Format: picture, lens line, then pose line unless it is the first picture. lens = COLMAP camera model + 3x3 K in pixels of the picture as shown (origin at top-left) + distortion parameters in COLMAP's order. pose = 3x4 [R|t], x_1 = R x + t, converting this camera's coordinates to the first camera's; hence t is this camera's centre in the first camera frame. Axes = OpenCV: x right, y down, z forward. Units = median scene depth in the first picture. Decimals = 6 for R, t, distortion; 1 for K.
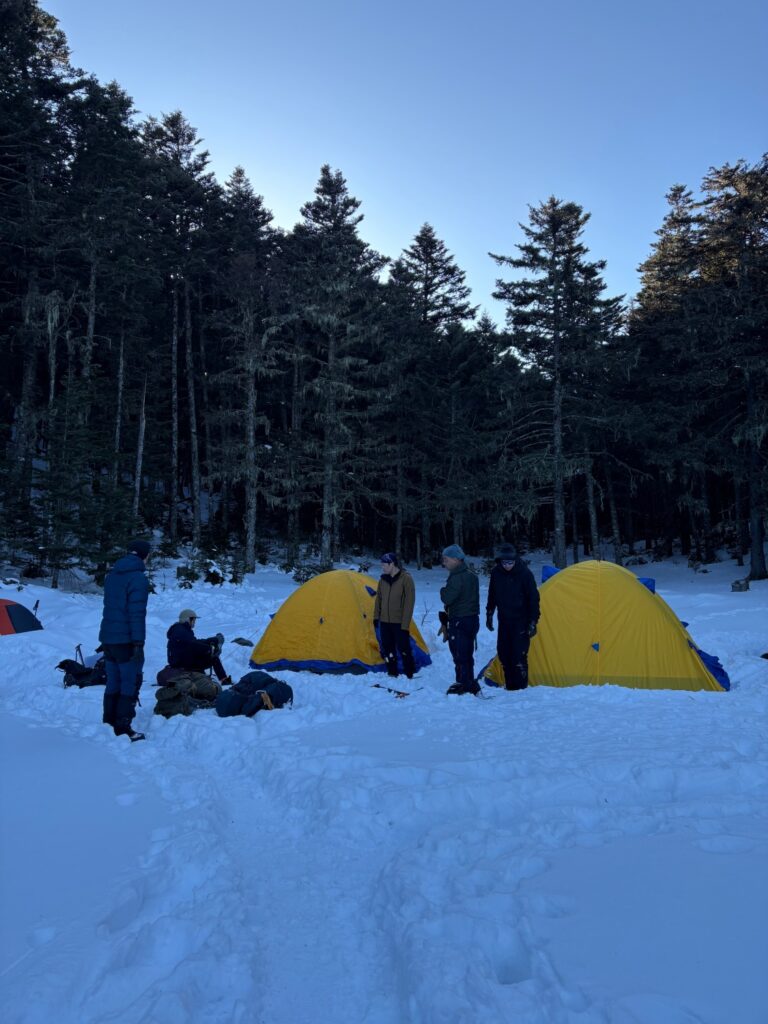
lens RADIAL K [[766.0, 0, 384.0], [0, 766.0, 512.0], [0, 0, 1]] dist [0.041597, -0.001079]
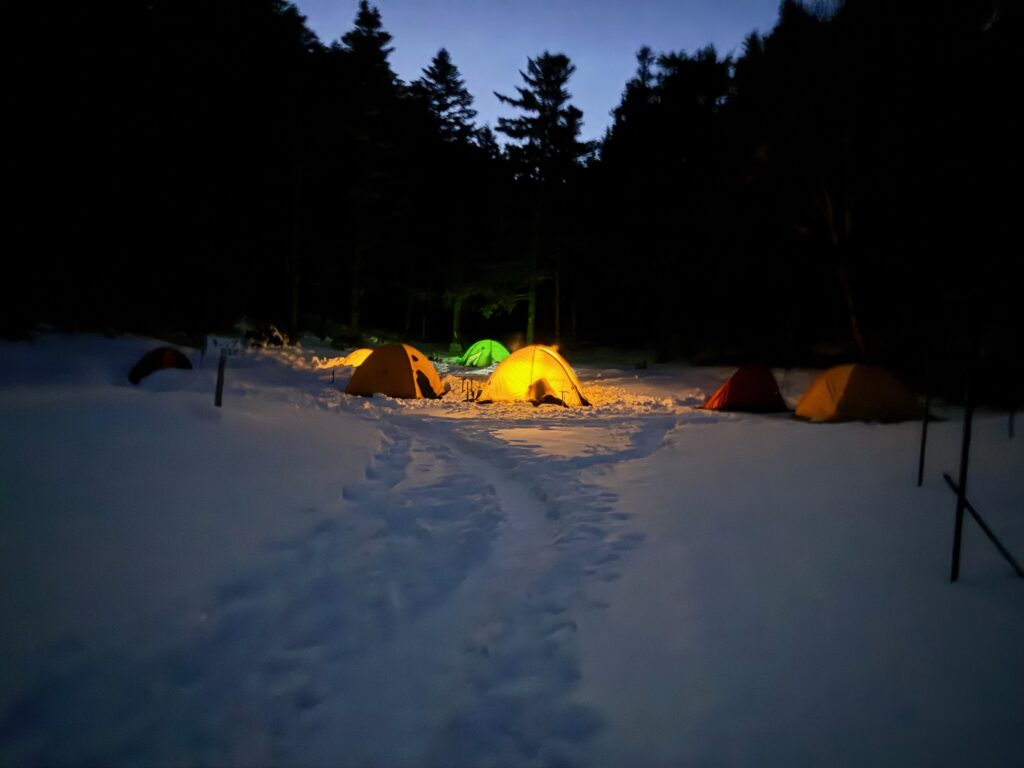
lens RADIAL K [[766.0, 0, 512.0], [0, 766.0, 384.0], [0, 0, 1]] dist [0.041597, -0.001079]
pose [[0.980442, 0.047248, 0.191051, -0.051453], [-0.073492, 0.988427, 0.132708, -0.035489], [-0.182570, -0.144153, 0.972568, -0.289341]]
